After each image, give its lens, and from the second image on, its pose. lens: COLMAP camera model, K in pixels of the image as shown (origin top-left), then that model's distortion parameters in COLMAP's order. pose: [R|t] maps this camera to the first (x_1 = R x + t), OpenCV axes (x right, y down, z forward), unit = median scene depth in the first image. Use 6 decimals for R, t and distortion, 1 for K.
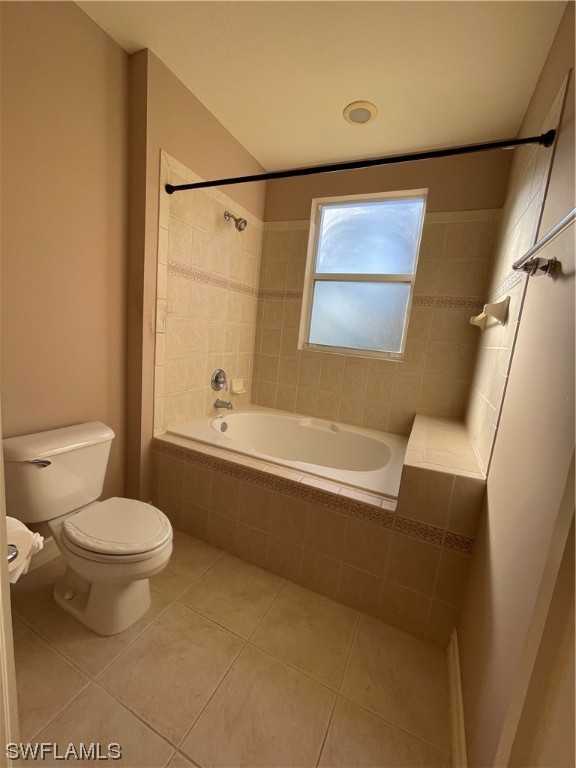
lens RADIAL K [[312.0, 0, 289.5], [0, 312.0, 381.8], [0, 0, 1]] dist [-0.004620, 0.002092]
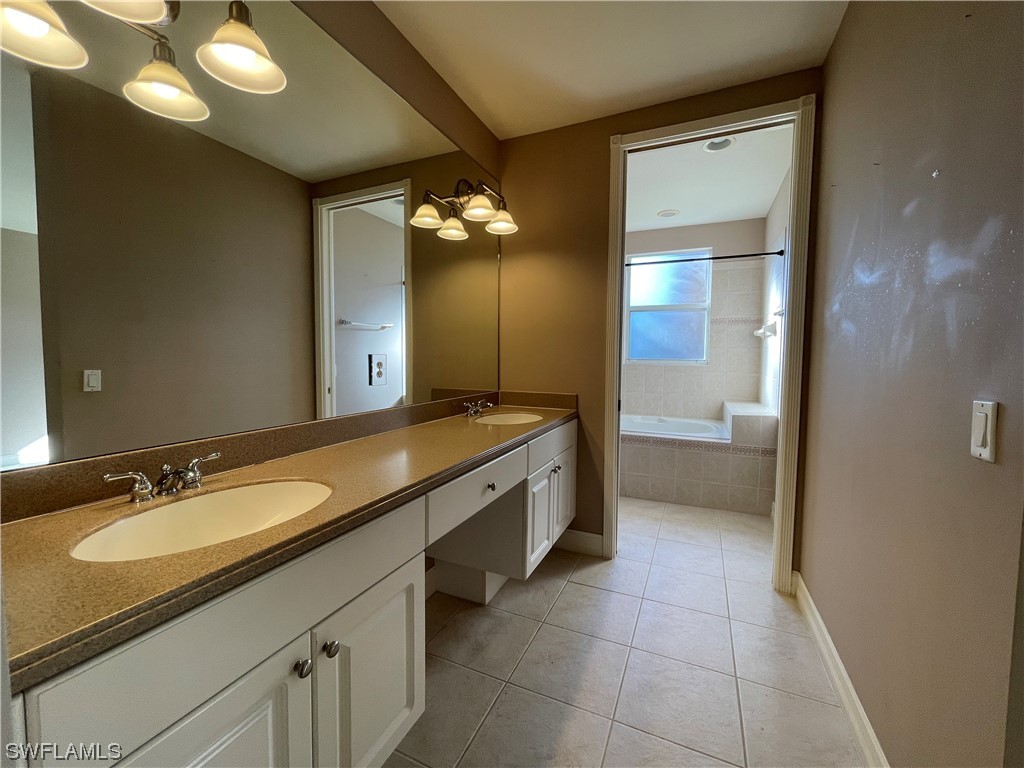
lens RADIAL K [[416.0, 0, 510.8], [0, 416.0, 380.2], [0, 0, 1]] dist [-0.004620, 0.002092]
pose [[0.995990, -0.088987, 0.009230, -0.838279], [0.089464, 0.990896, -0.100607, 0.170165], [-0.000193, 0.101029, 0.994883, -1.300055]]
